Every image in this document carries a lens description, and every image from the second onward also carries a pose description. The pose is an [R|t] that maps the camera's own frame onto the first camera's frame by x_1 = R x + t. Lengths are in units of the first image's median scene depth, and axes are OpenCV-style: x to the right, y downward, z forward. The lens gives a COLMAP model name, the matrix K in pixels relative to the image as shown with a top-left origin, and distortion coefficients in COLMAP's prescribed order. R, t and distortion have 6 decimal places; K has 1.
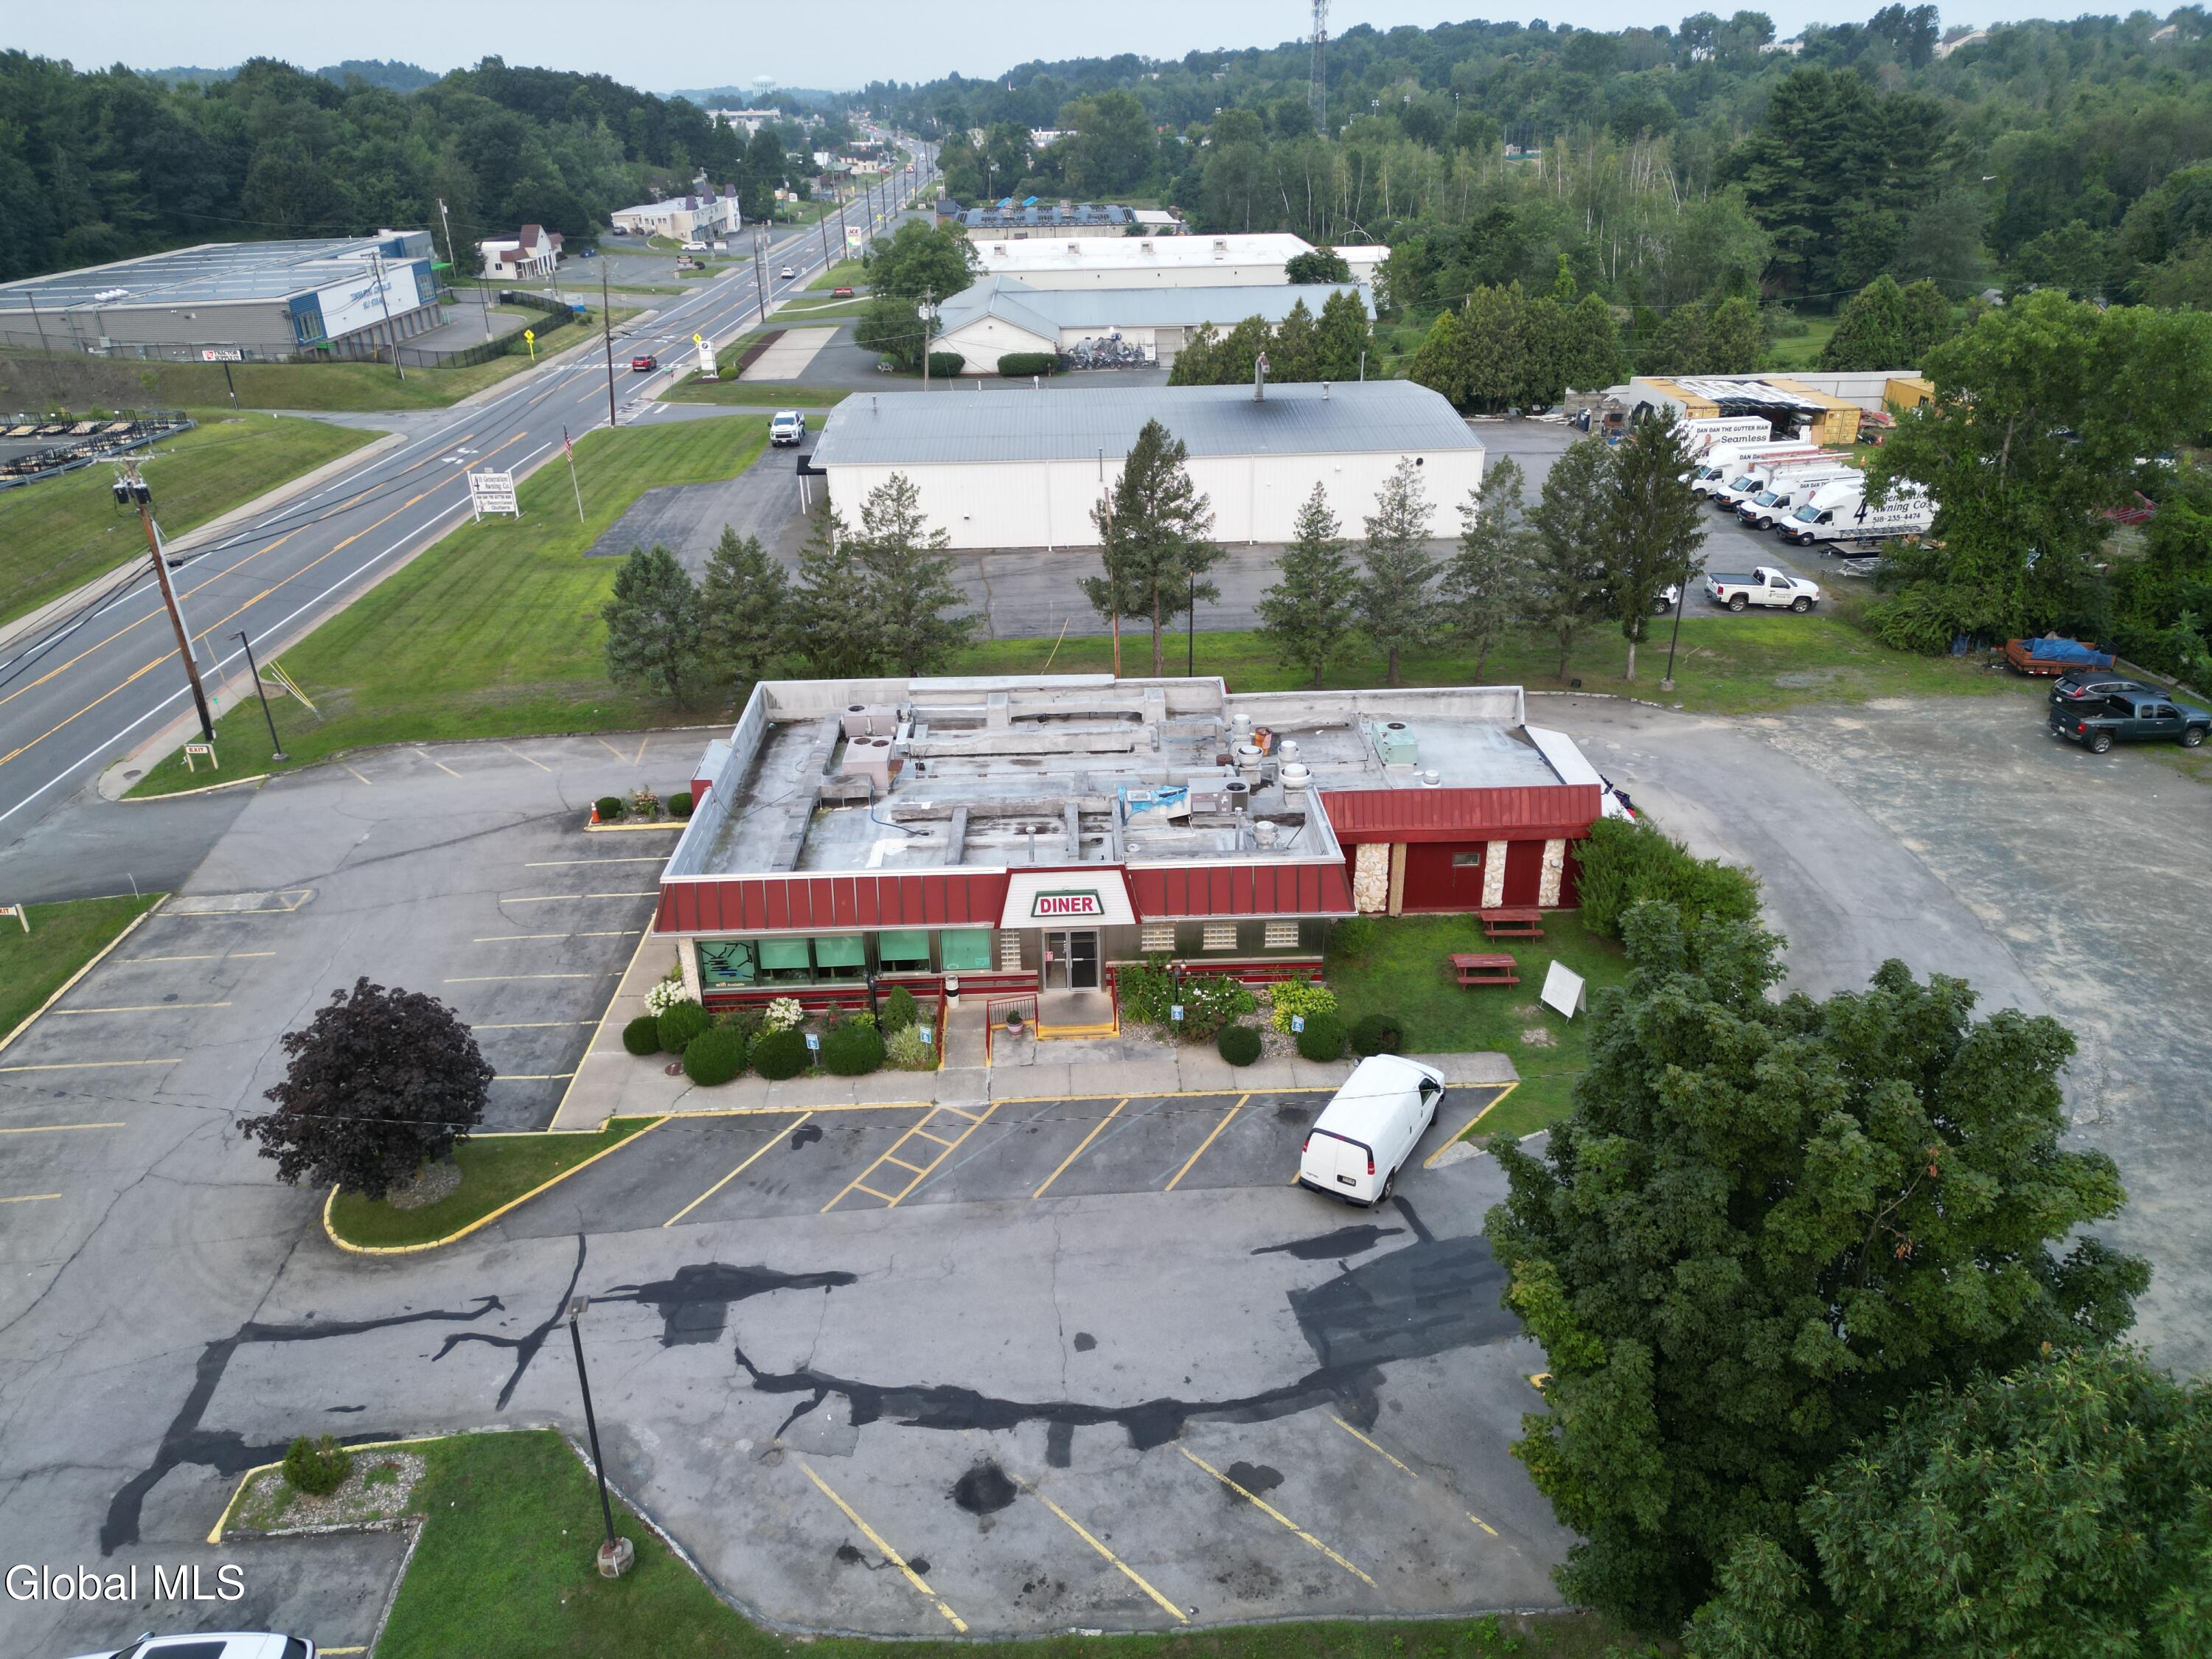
lens RADIAL K [[1543.3, 0, 1105.0], [0, 1543.3, 831.0], [0, 0, 1]] dist [0.078360, -0.076316]
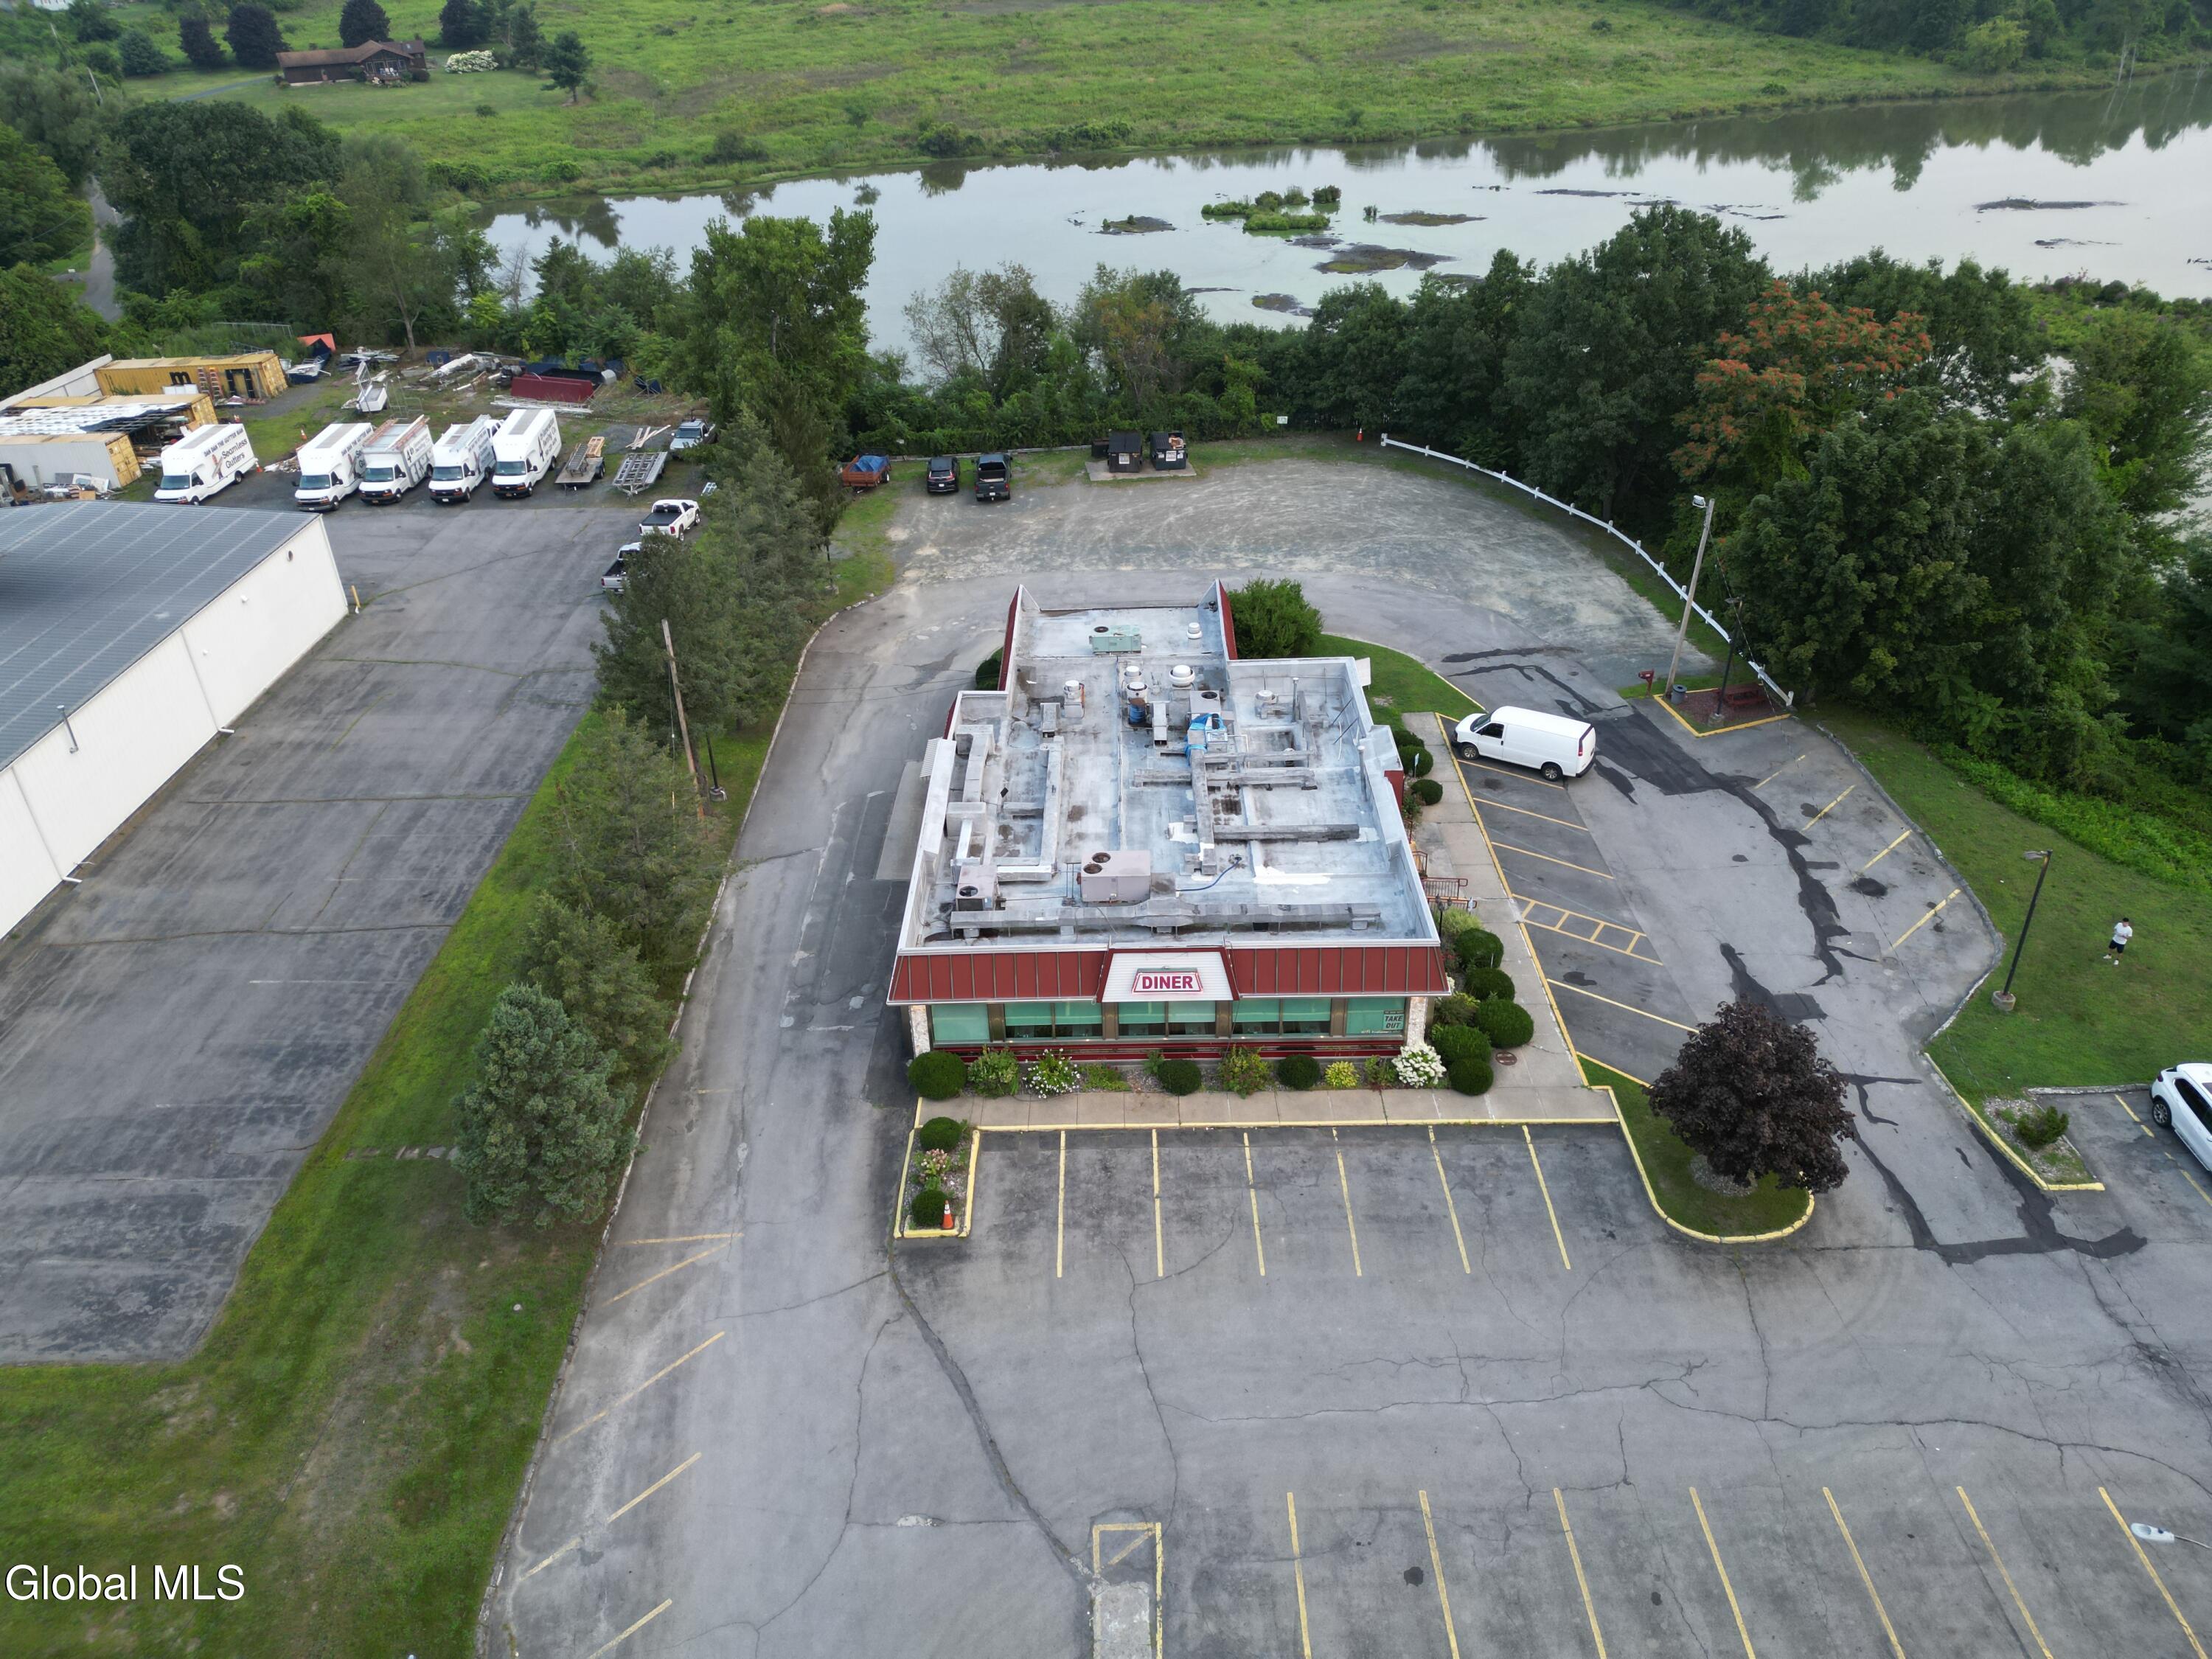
lens RADIAL K [[1543.3, 0, 1105.0], [0, 1543.3, 831.0], [0, 0, 1]] dist [0.078360, -0.076316]
pose [[0.036662, -0.511122, 0.858726, -1.170045], [0.458204, 0.772251, 0.440089, -0.597368], [-0.888091, 0.377337, 0.262510, 0.918448]]
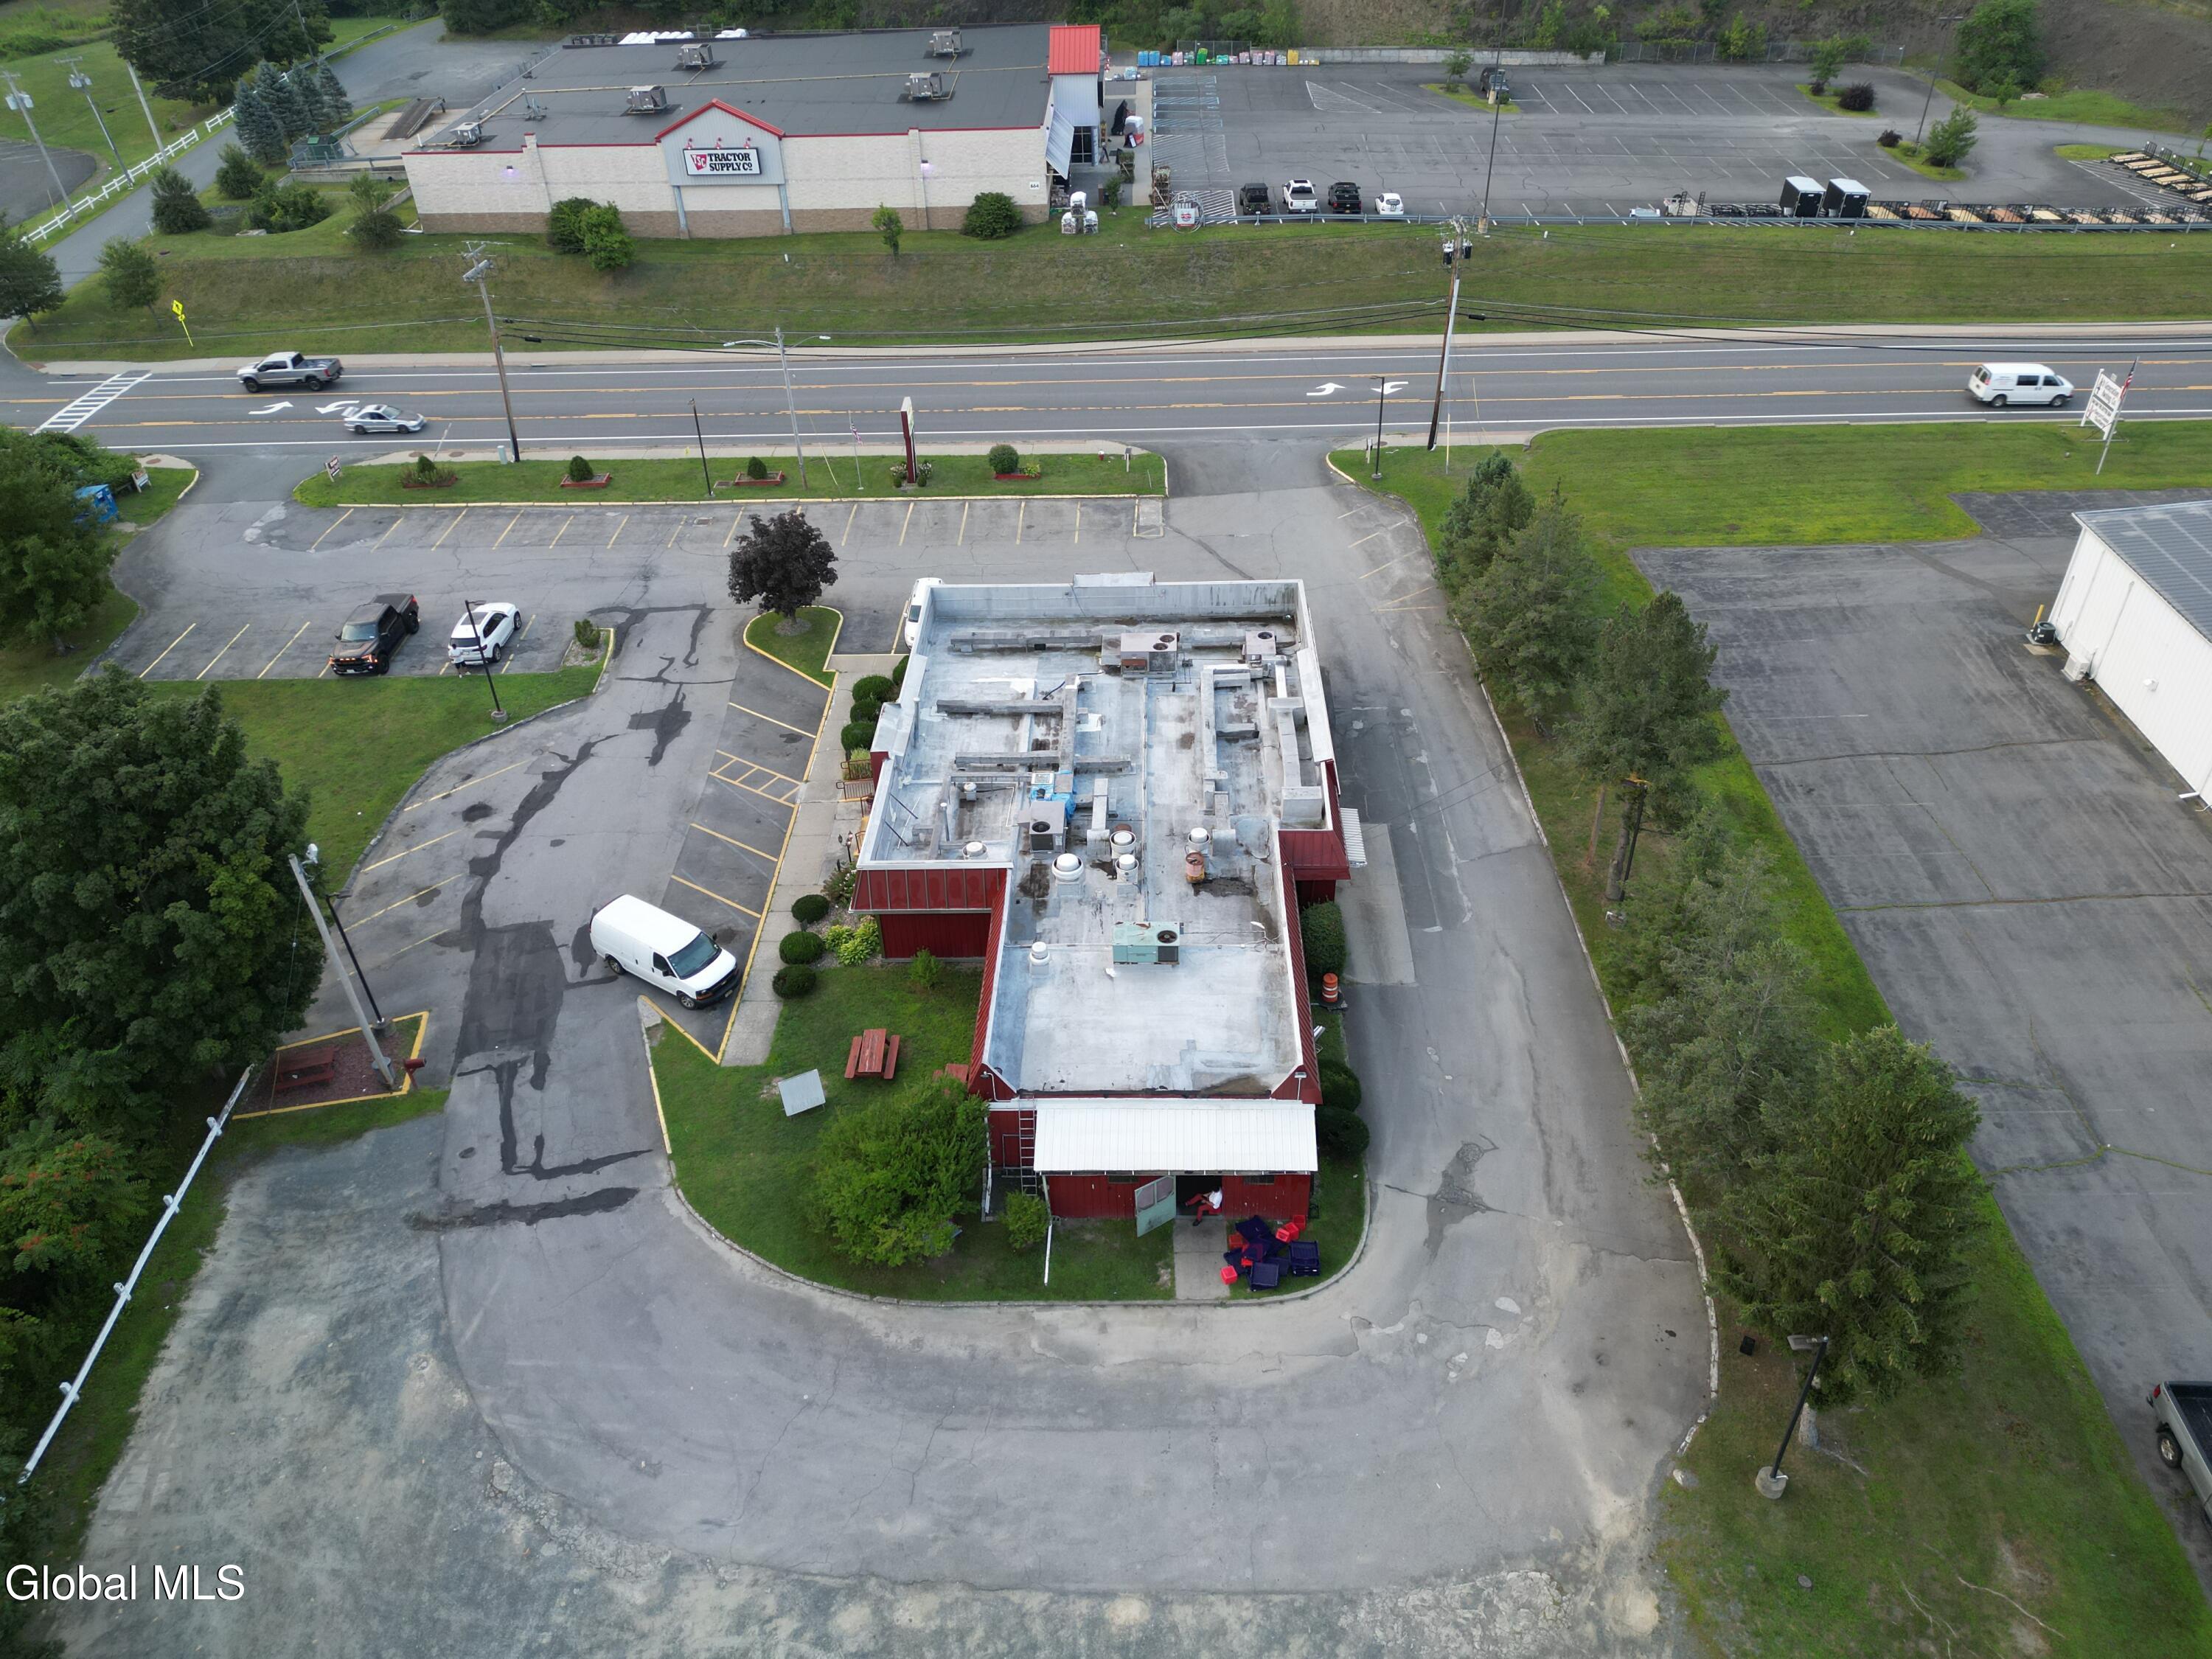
lens RADIAL K [[1543.3, 0, 1105.0], [0, 1543.3, 831.0], [0, 0, 1]] dist [0.078360, -0.076316]
pose [[-0.054985, 0.613740, -0.787591, 1.059639], [-0.407562, 0.706287, 0.578837, -0.758762], [0.911521, 0.352820, 0.211302, 0.944416]]
